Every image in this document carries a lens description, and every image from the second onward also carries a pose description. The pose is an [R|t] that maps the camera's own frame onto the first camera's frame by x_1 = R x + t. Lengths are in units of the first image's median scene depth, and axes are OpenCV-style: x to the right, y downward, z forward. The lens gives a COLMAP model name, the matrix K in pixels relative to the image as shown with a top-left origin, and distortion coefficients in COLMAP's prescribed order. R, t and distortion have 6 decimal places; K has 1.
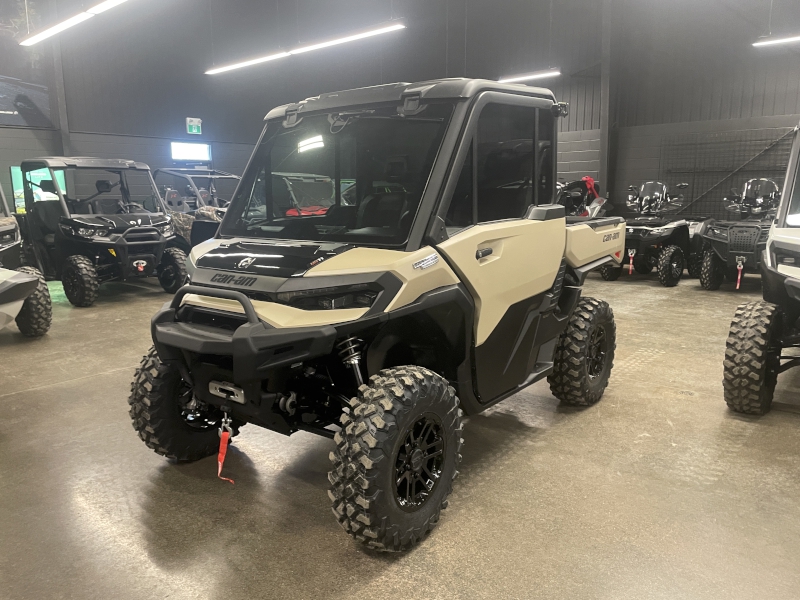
lens RADIAL K [[596.5, 0, 398.0], [0, 596.5, 298.7], [0, 0, 1]] dist [0.075808, -0.091549]
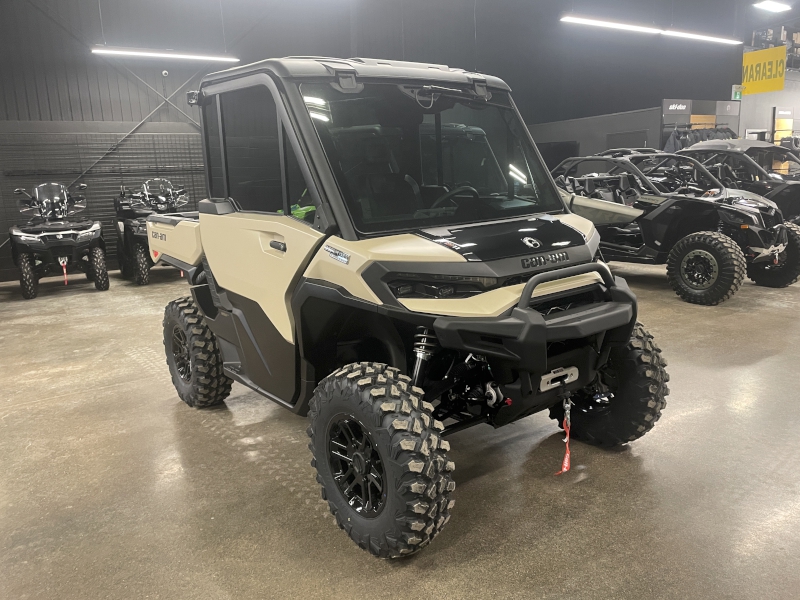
lens RADIAL K [[596.5, 0, 398.0], [0, 596.5, 298.7], [0, 0, 1]] dist [0.075808, -0.091549]
pose [[0.273595, -0.194443, 0.941986, -1.159665], [0.210574, 0.967704, 0.138591, -0.141911], [-0.938512, 0.160440, 0.305703, 0.889395]]
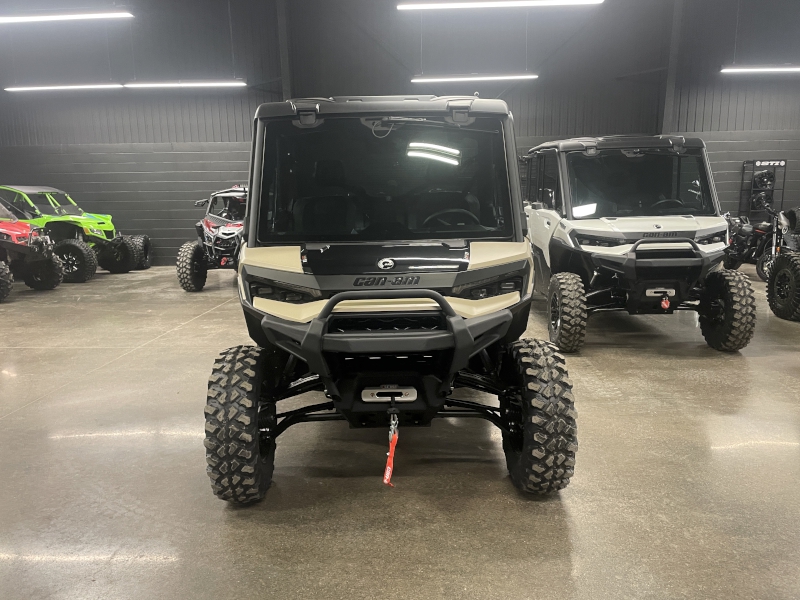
lens RADIAL K [[596.5, 0, 398.0], [0, 596.5, 298.7], [0, 0, 1]] dist [0.075808, -0.091549]
pose [[0.782935, -0.108523, 0.612565, -0.823866], [0.117835, 0.992712, 0.025263, -0.024059], [-0.610842, 0.052402, 0.790016, 0.195004]]
